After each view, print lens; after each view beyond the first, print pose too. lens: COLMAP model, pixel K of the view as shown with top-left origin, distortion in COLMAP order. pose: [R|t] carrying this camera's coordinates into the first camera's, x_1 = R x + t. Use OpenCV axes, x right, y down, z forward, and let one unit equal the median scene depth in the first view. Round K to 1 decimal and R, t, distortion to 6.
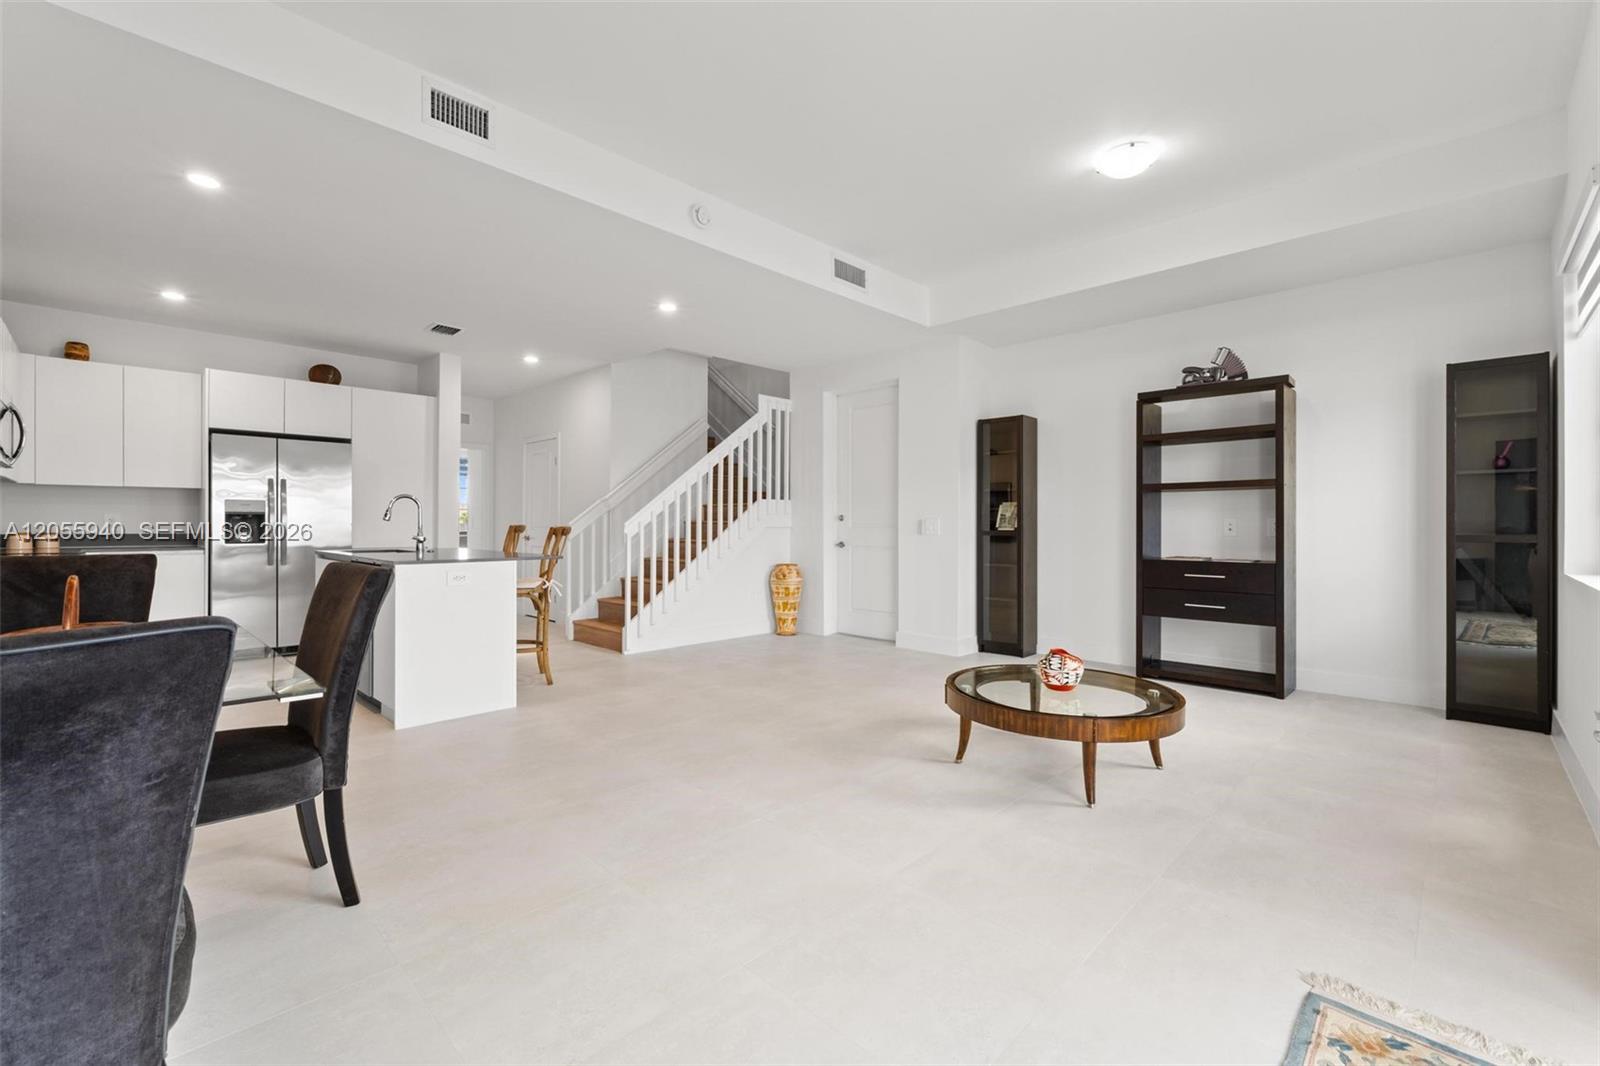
lens RADIAL K [[678.8, 0, 801.5], [0, 678.8, 528.1], [0, 0, 1]] dist [0.001036, 0.000171]
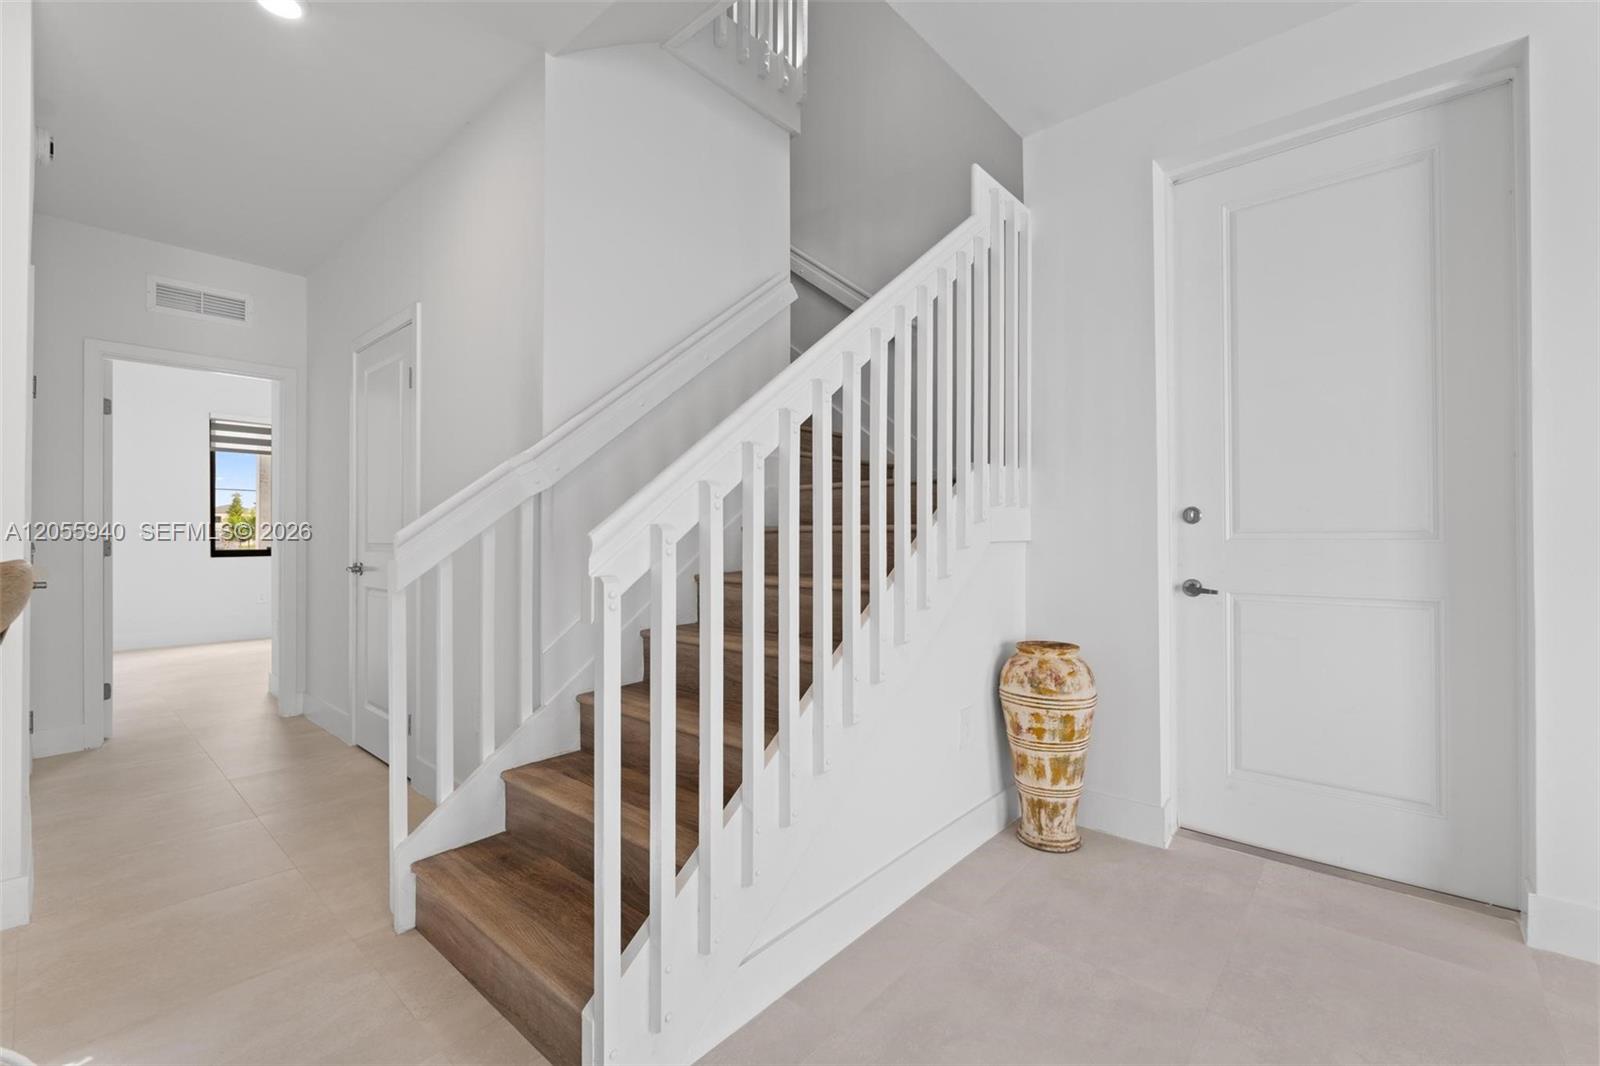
lens RADIAL K [[675.3, 0, 807.4], [0, 675.3, 533.0], [0, 0, 1]] dist [-0.005144, -0.000342]
pose [[0.997815, -0.004241, 0.065936, -0.178124], [0.004633, 0.999972, -0.005792, -0.004551], [-0.065909, 0.006085, 0.997807, 0.674448]]
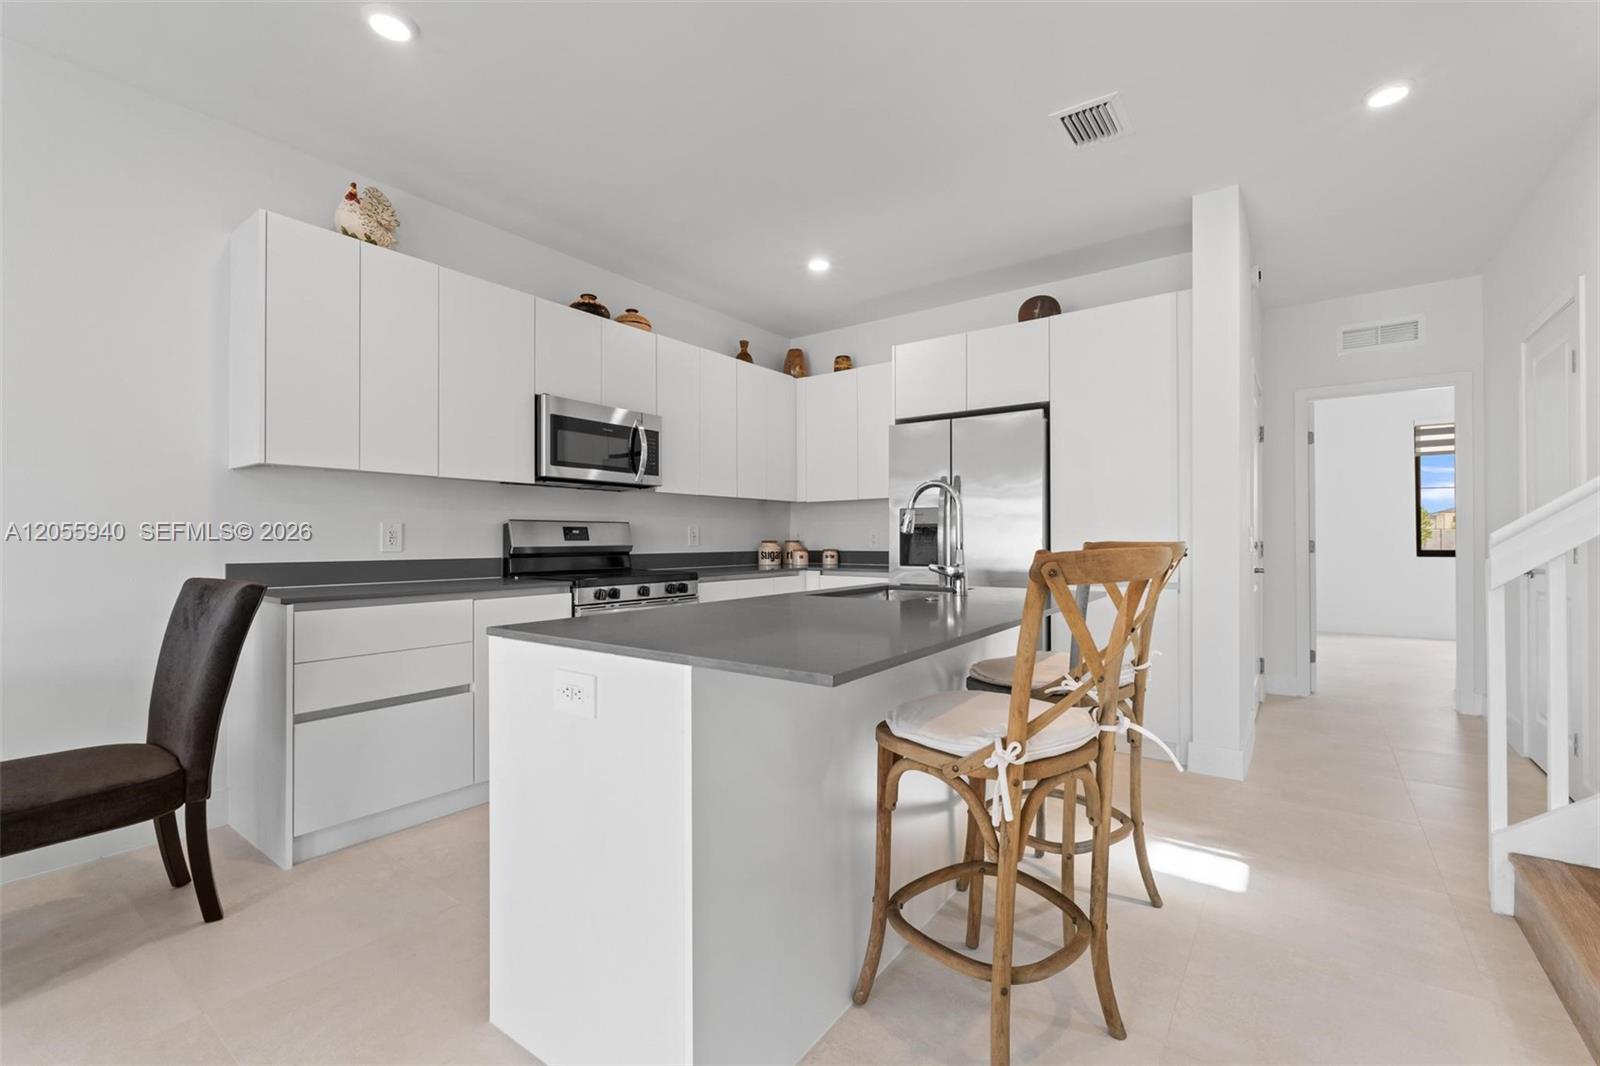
lens RADIAL K [[675.3, 0, 807.4], [0, 675.3, 533.0], [0, 0, 1]] dist [-0.005144, -0.000342]
pose [[0.145743, -0.011845, -0.989252, -0.080258], [0.000419, 0.999929, -0.011911, -0.003852], [0.989322, 0.001322, 0.145737, 0.623501]]
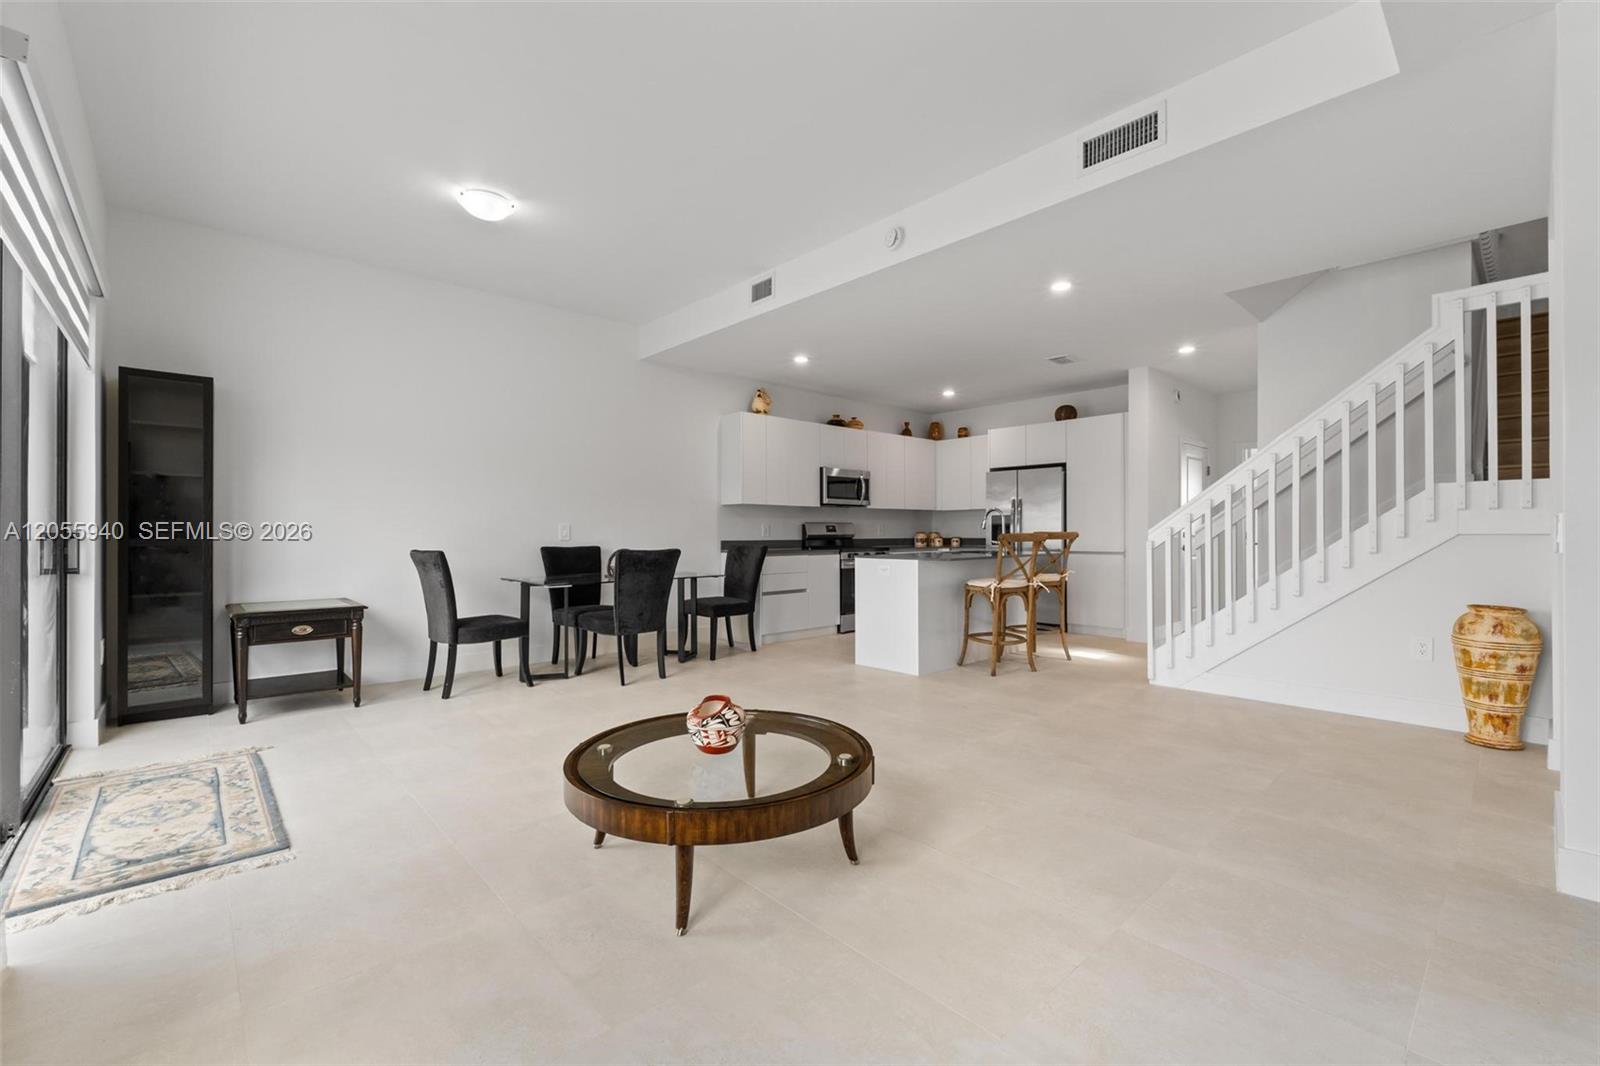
lens RADIAL K [[675.3, 0, 807.4], [0, 675.3, 533.0], [0, 0, 1]] dist [-0.005144, -0.000342]
pose [[-0.046977, -0.000363, -0.998896, 0.520933], [0.000933, 0.999999, -0.000408, -0.002303], [0.998896, -0.000951, -0.046977, 0.529285]]
